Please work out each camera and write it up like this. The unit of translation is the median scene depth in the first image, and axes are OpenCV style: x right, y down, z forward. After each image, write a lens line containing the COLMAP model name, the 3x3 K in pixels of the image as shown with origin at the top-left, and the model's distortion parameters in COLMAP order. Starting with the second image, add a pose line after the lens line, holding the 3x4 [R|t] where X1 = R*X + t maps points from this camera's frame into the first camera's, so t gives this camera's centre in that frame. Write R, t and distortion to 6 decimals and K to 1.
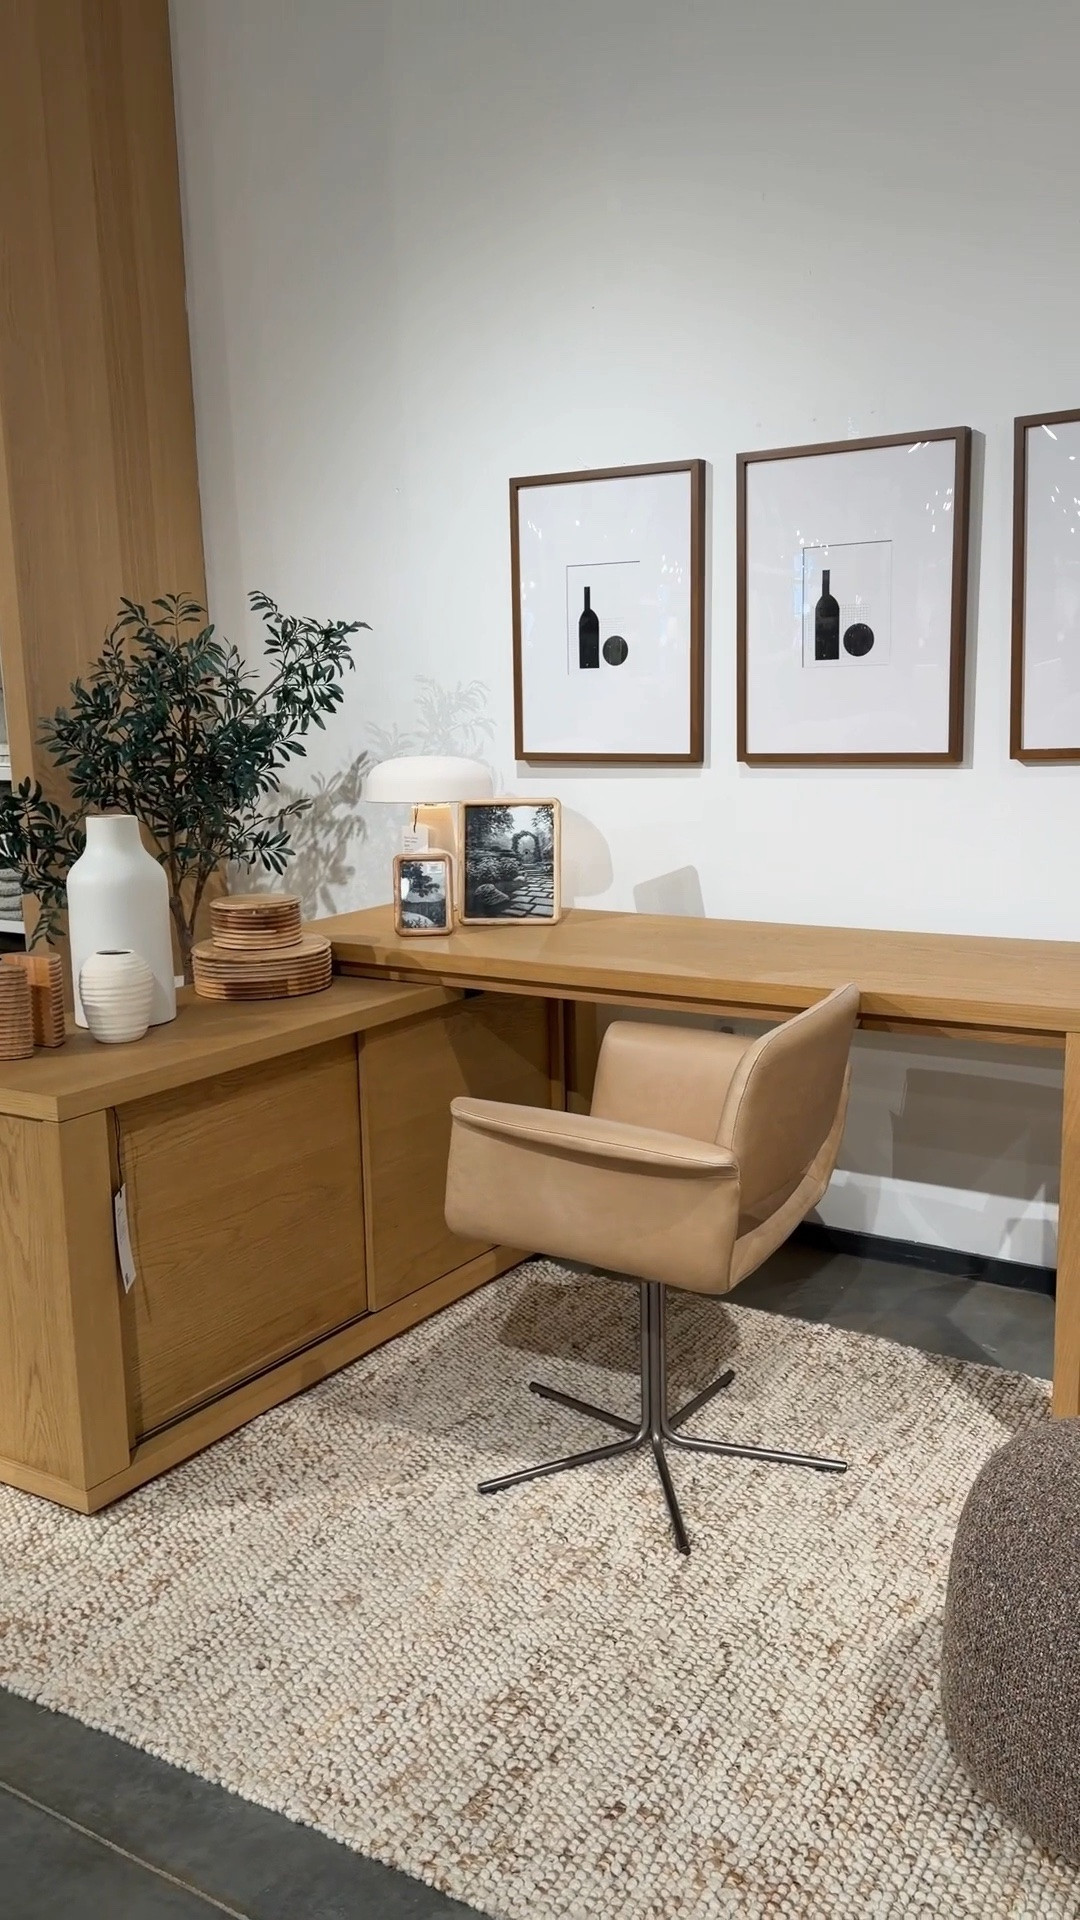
lens RADIAL K [[1544.7, 0, 533.8], [0, 1544.7, 1055.5], [0, 0, 1]] dist [0.254329, -0.640734]
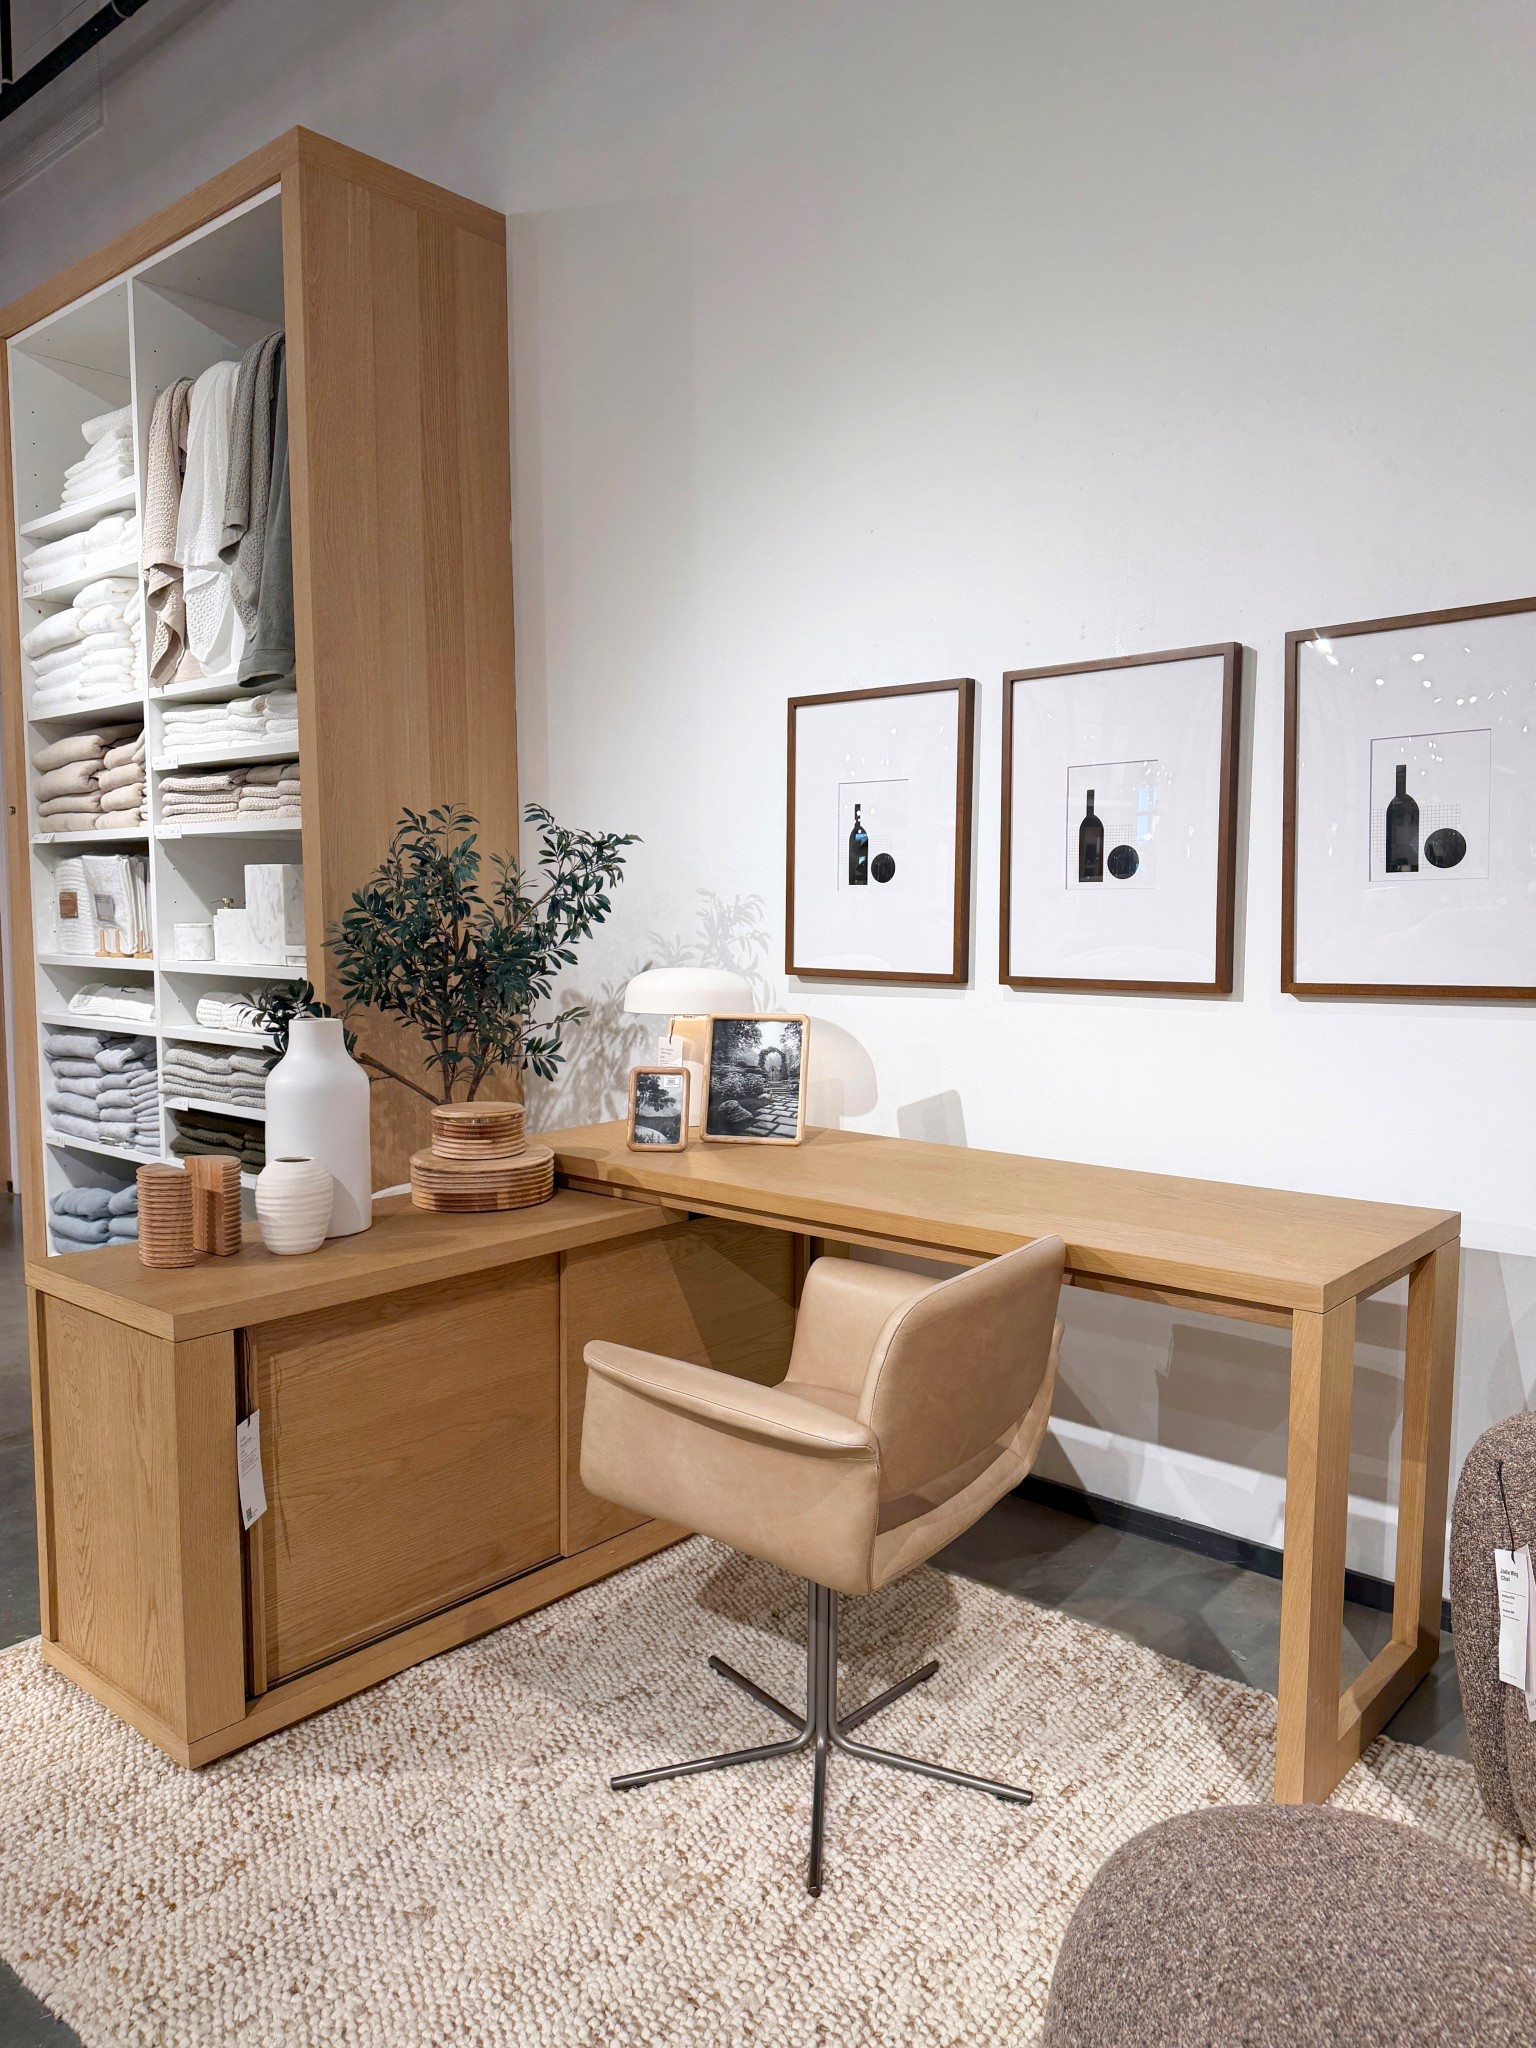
lens RADIAL K [[1481.5, 0, 777.0], [0, 1481.5, 1111.3], [0, 0, 1]] dist [0.048583, -0.048812]
pose [[0.991080, 0.043485, -0.125978, 0.127176], [-0.055127, 0.994374, -0.090454, -0.026463], [0.121336, 0.096592, 0.987901, 0.121325]]
